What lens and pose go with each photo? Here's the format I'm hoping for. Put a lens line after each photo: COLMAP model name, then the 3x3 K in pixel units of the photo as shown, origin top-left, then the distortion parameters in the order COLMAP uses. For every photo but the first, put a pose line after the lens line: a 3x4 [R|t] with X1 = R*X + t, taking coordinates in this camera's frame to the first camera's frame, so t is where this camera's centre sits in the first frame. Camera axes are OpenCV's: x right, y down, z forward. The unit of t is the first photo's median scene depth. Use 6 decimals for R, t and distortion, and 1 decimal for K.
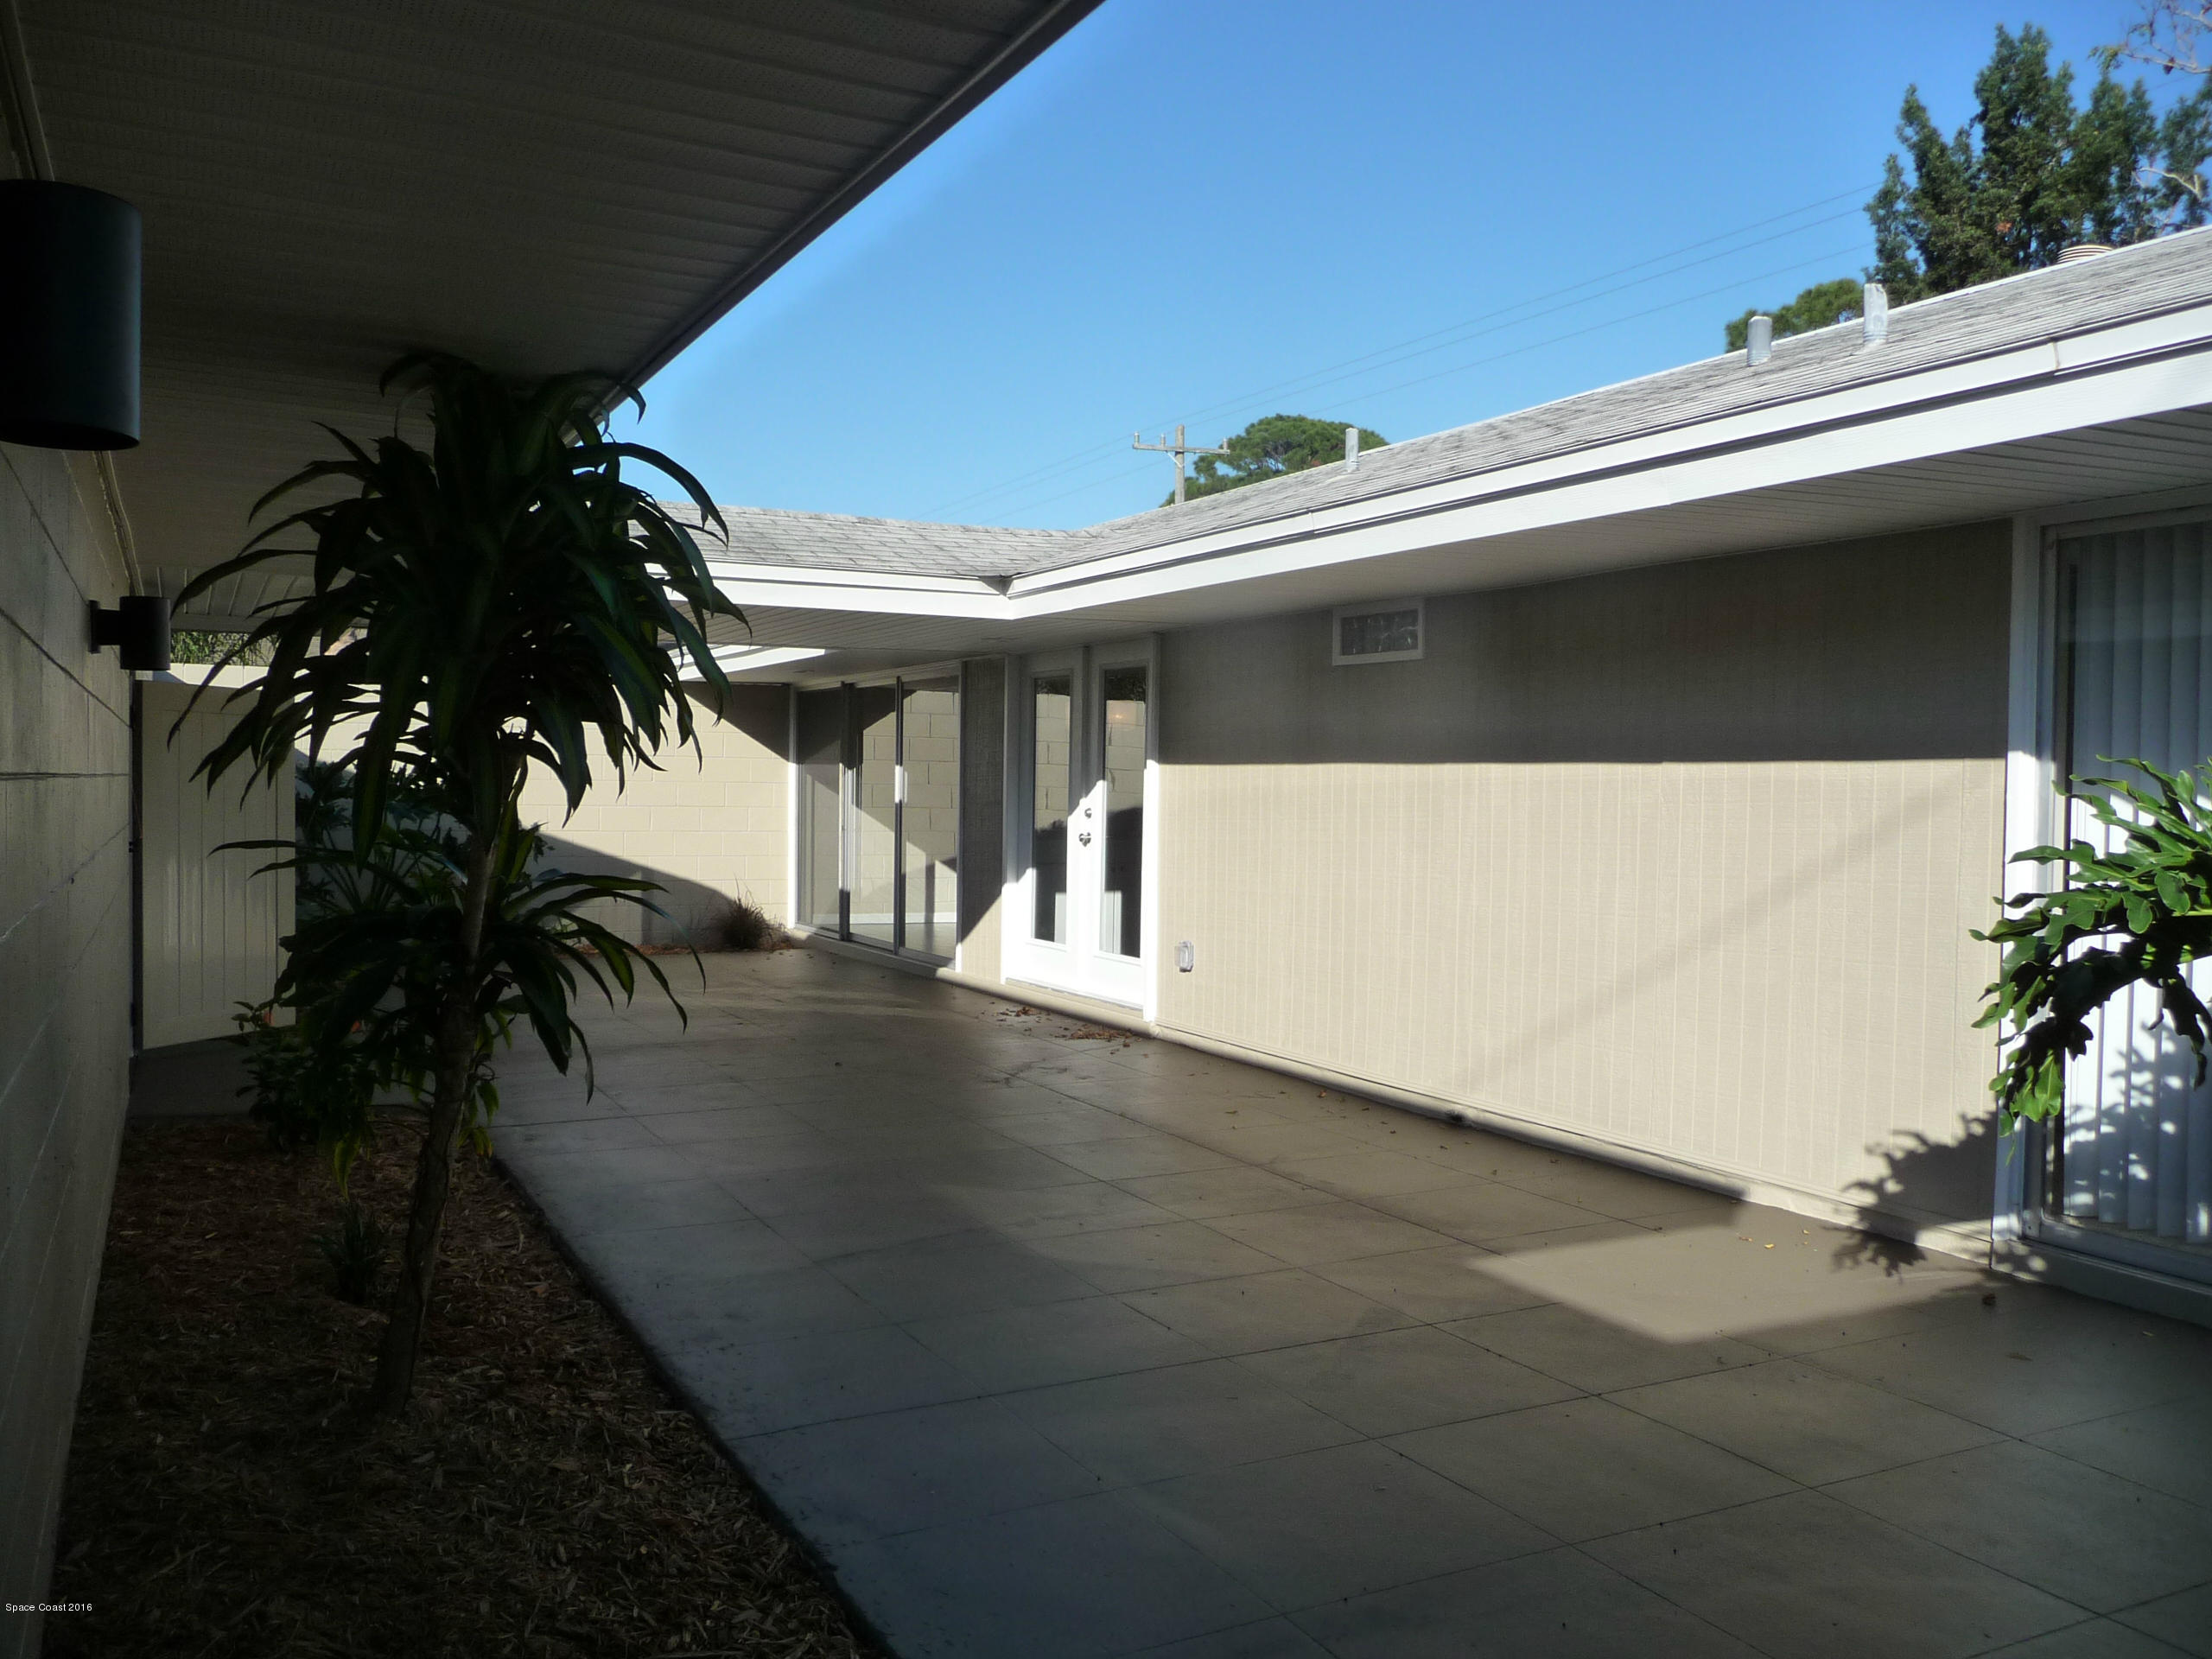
lens RADIAL K [[1793.5, 0, 1106.0], [0, 1793.5, 829.5], [0, 0, 1]] dist [0.004092, 0.001626]
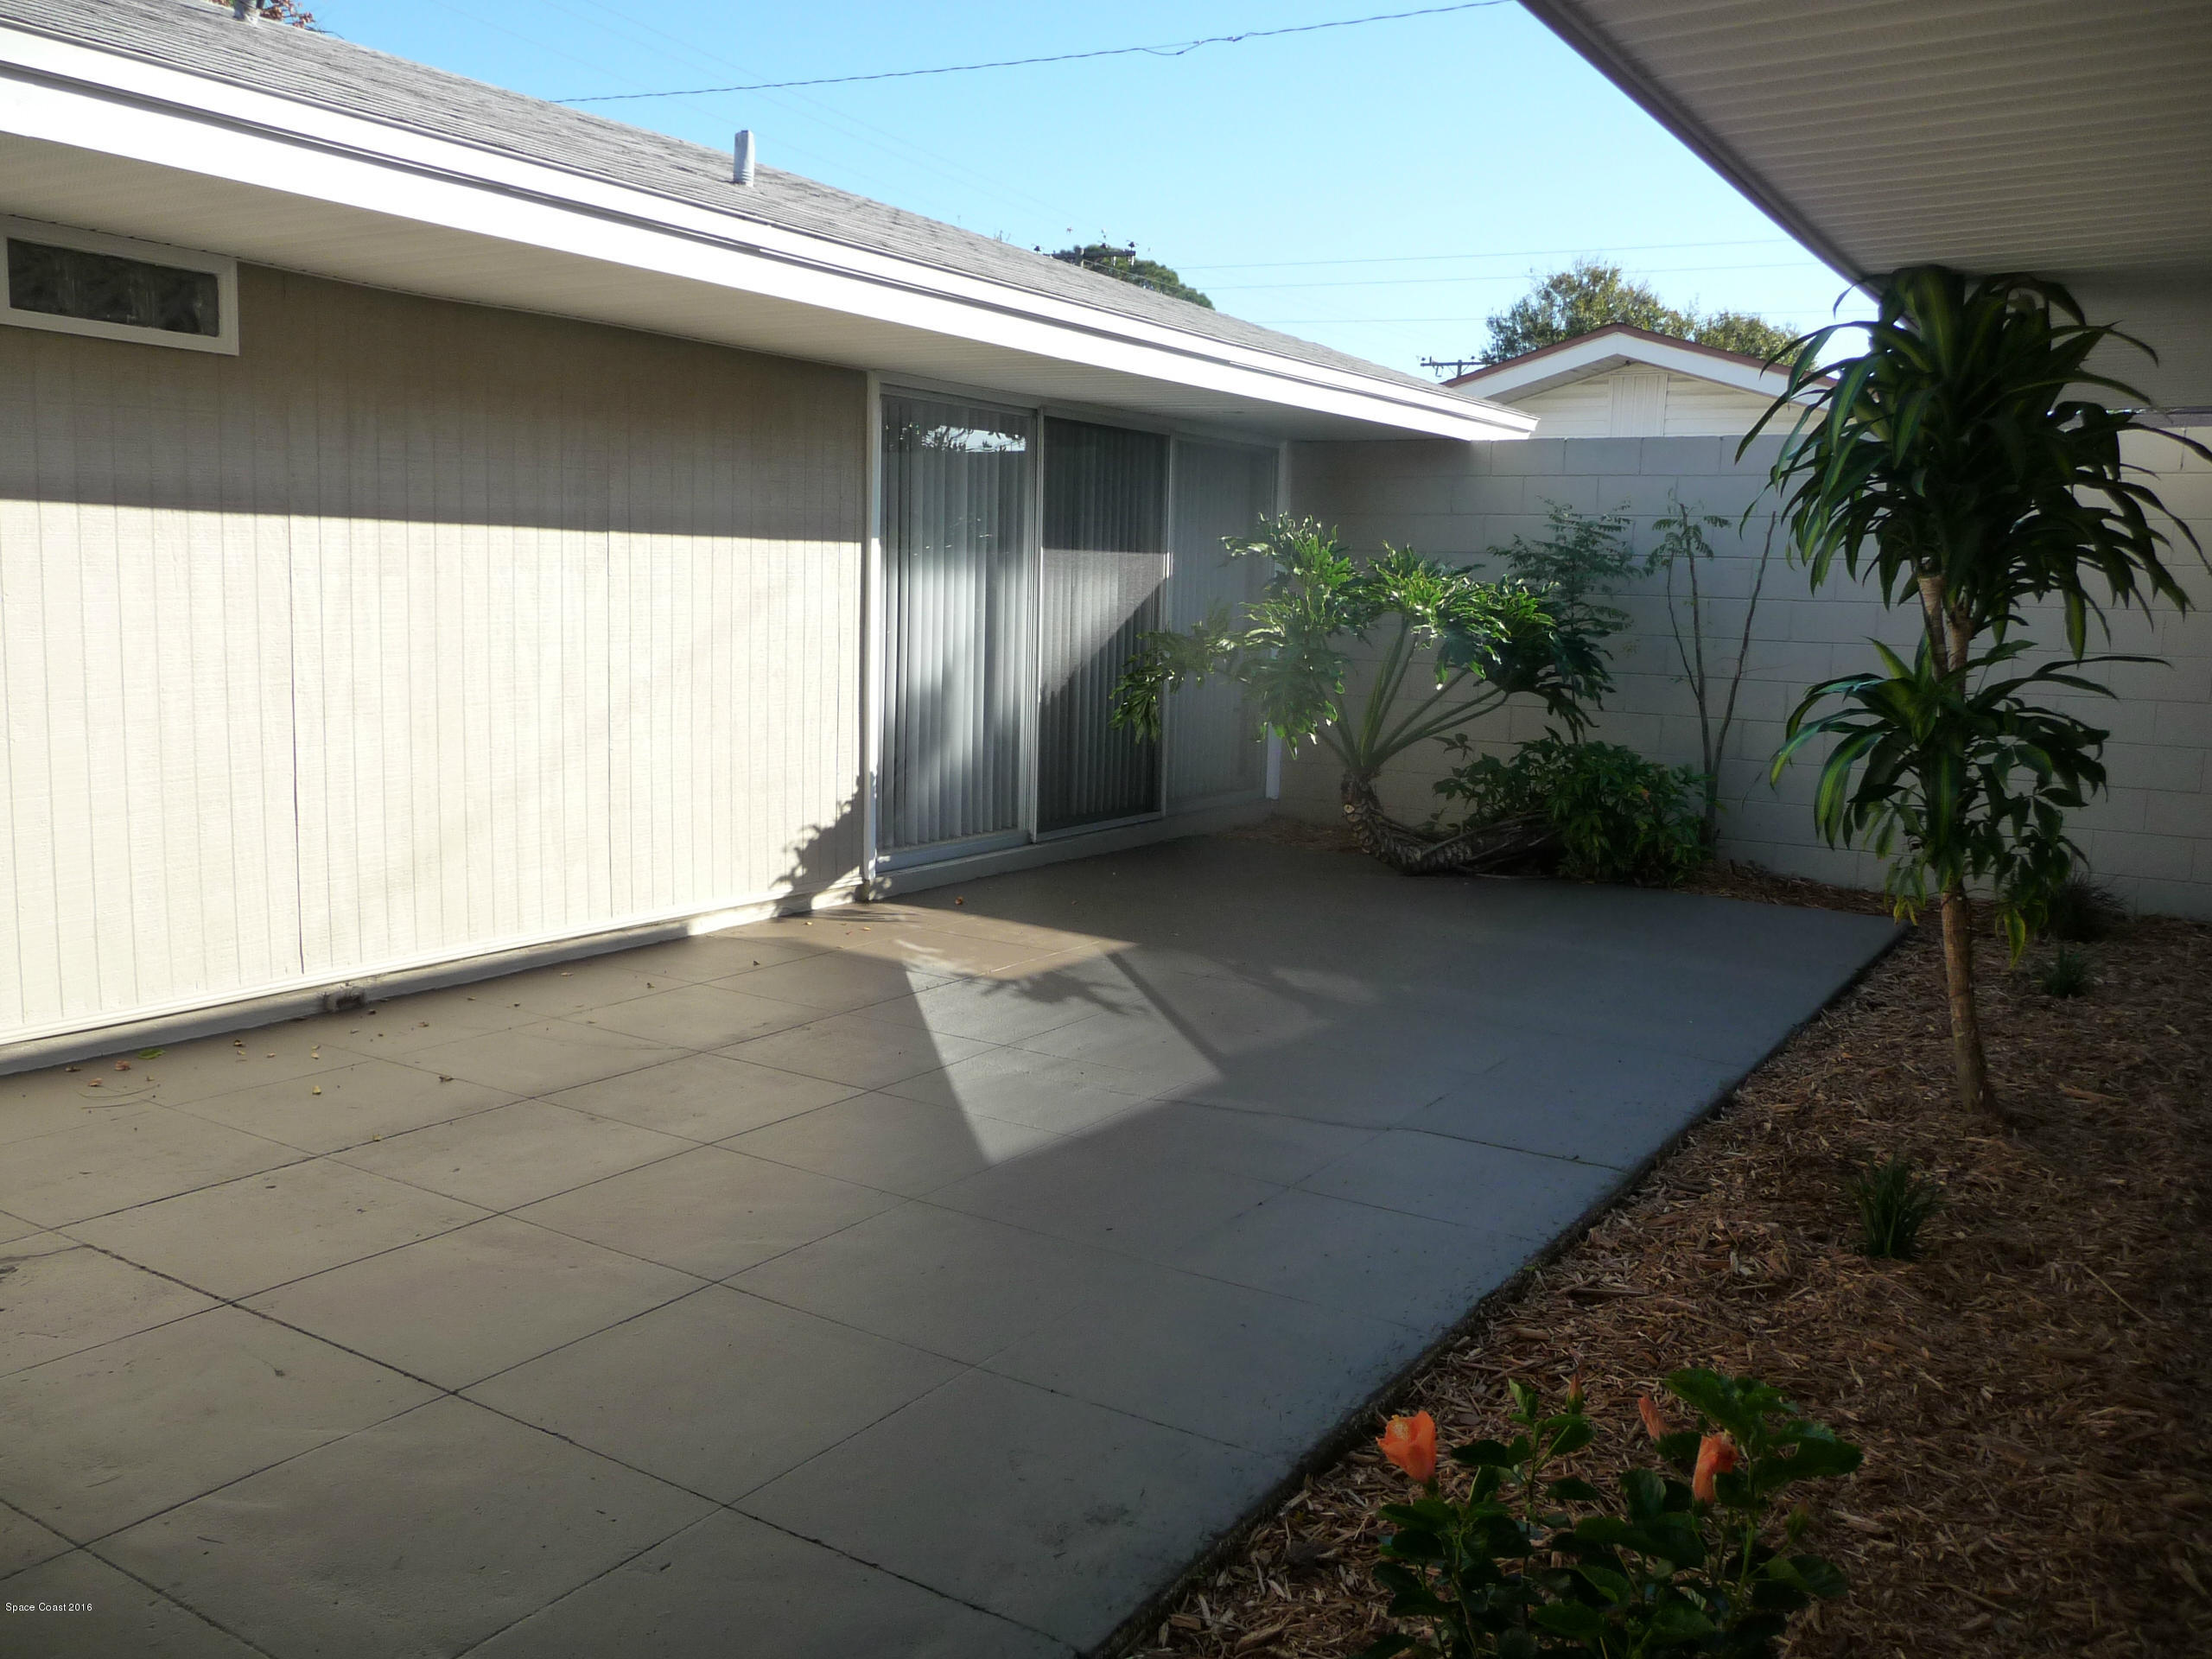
lens RADIAL K [[1793.5, 0, 1106.0], [0, 1793.5, 829.5], [0, 0, 1]] dist [0.004092, 0.001626]
pose [[-0.505390, -0.127837, 0.853369, -0.563501], [-0.000693, 0.989025, 0.147748, -0.017107], [-0.862891, 0.074080, -0.499932, 1.052914]]
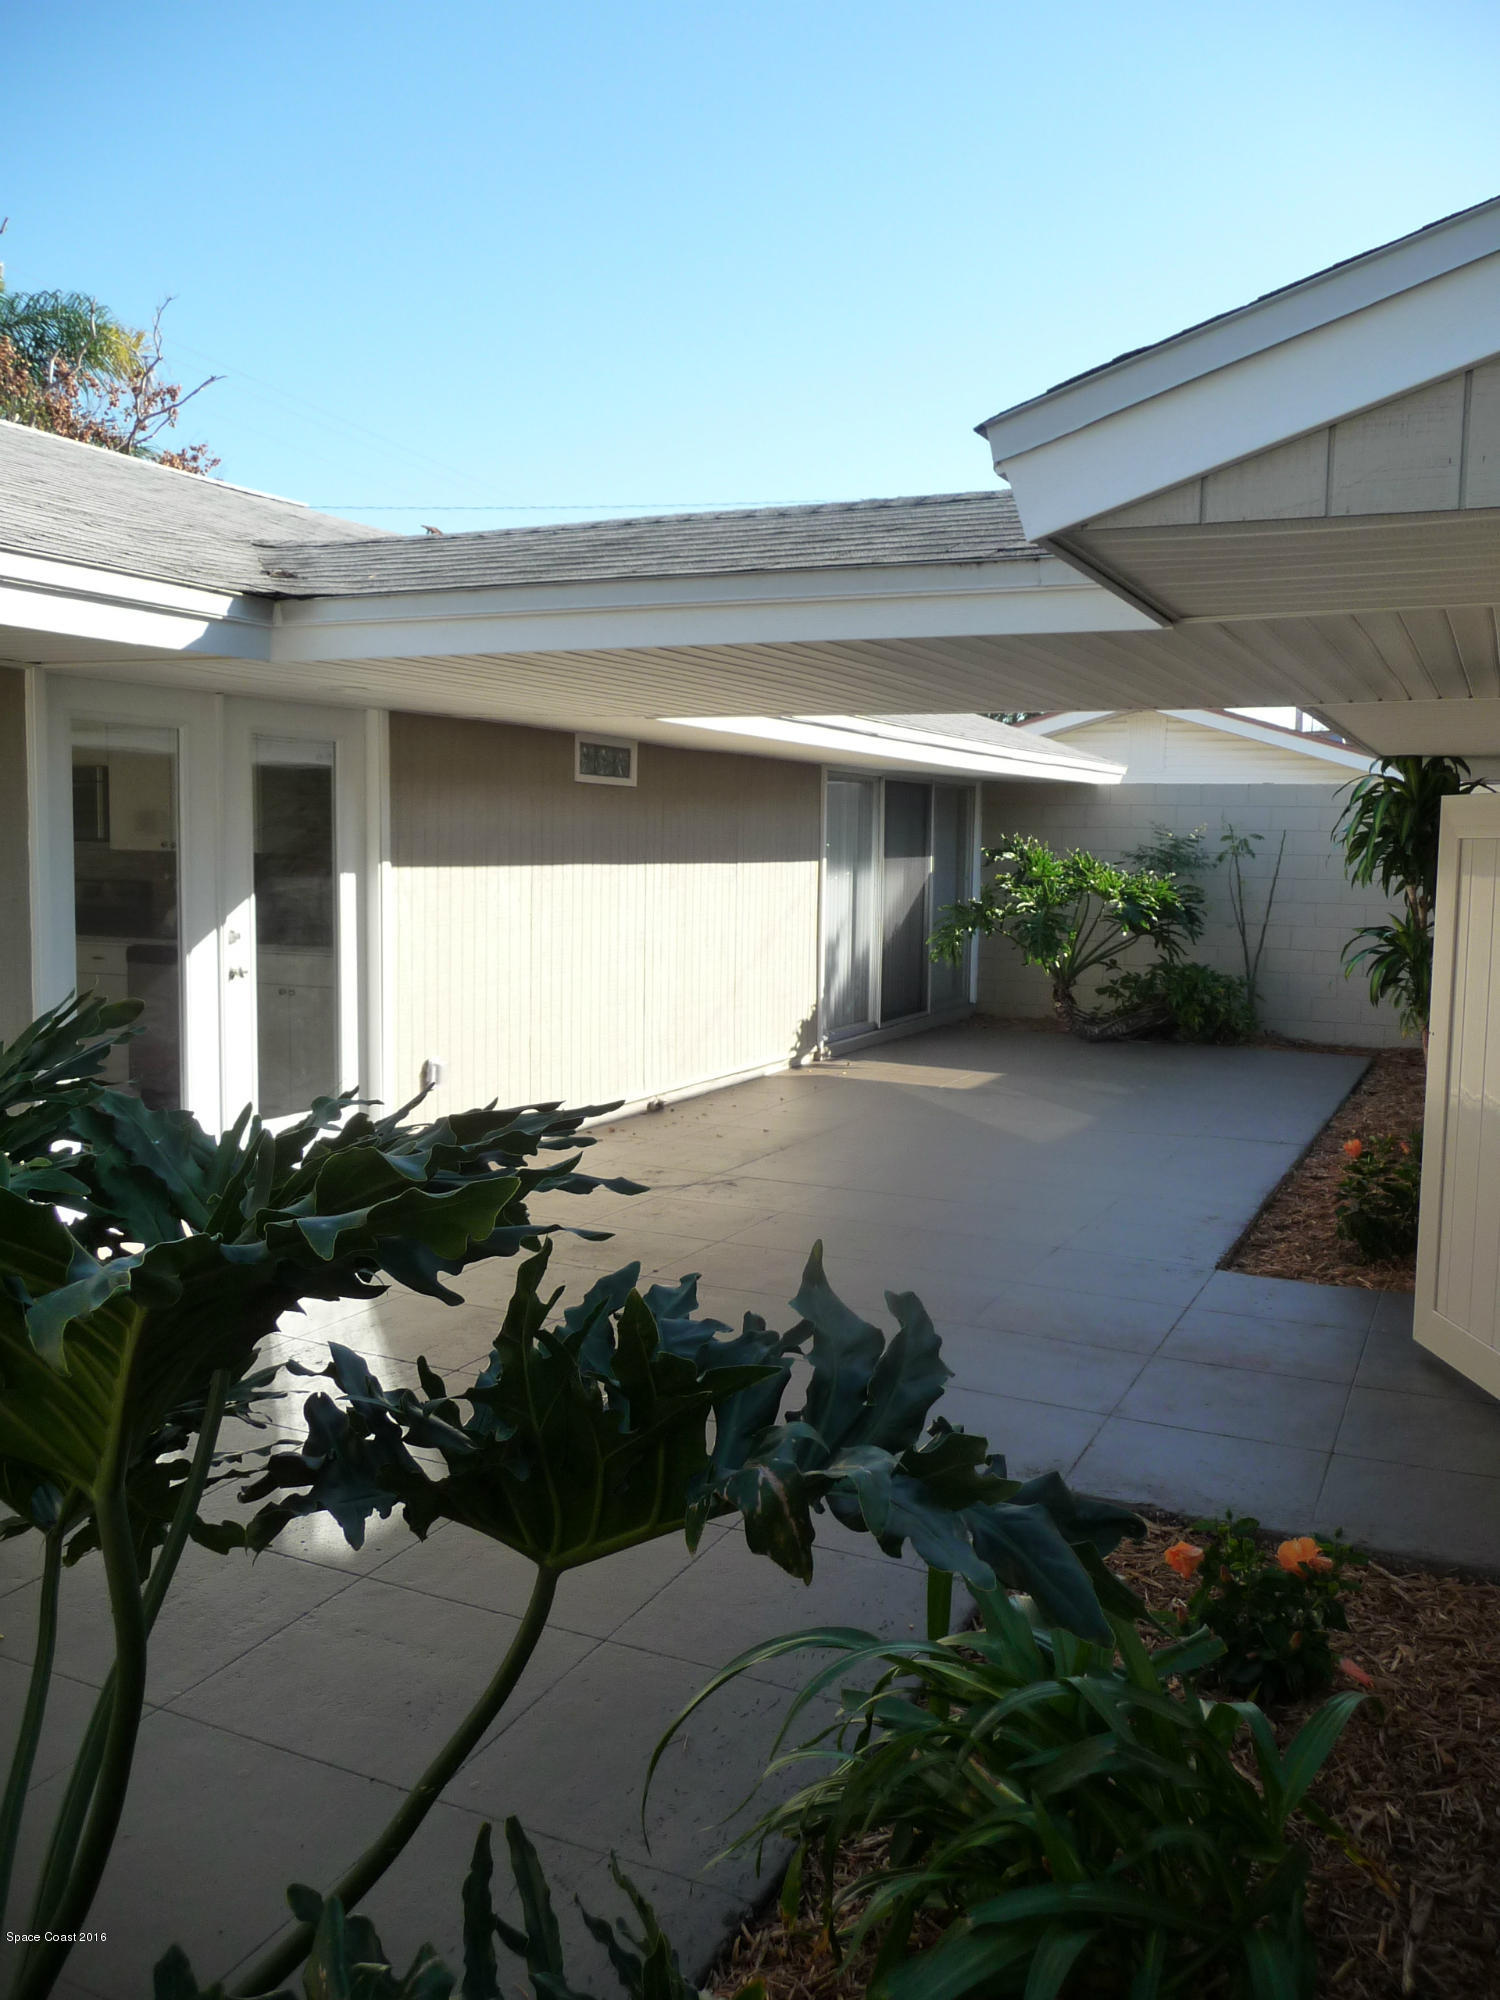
lens RADIAL K [[1621.6, 0, 750.1], [0, 1621.6, 987.6], [0, 0, 1]] dist [0.004092, 0.001626]
pose [[-0.603178, -0.080615, 0.793522, -0.869591], [0.009577, 0.994075, 0.108269, -0.075334], [-0.797549, 0.072905, -0.598833, 1.672141]]
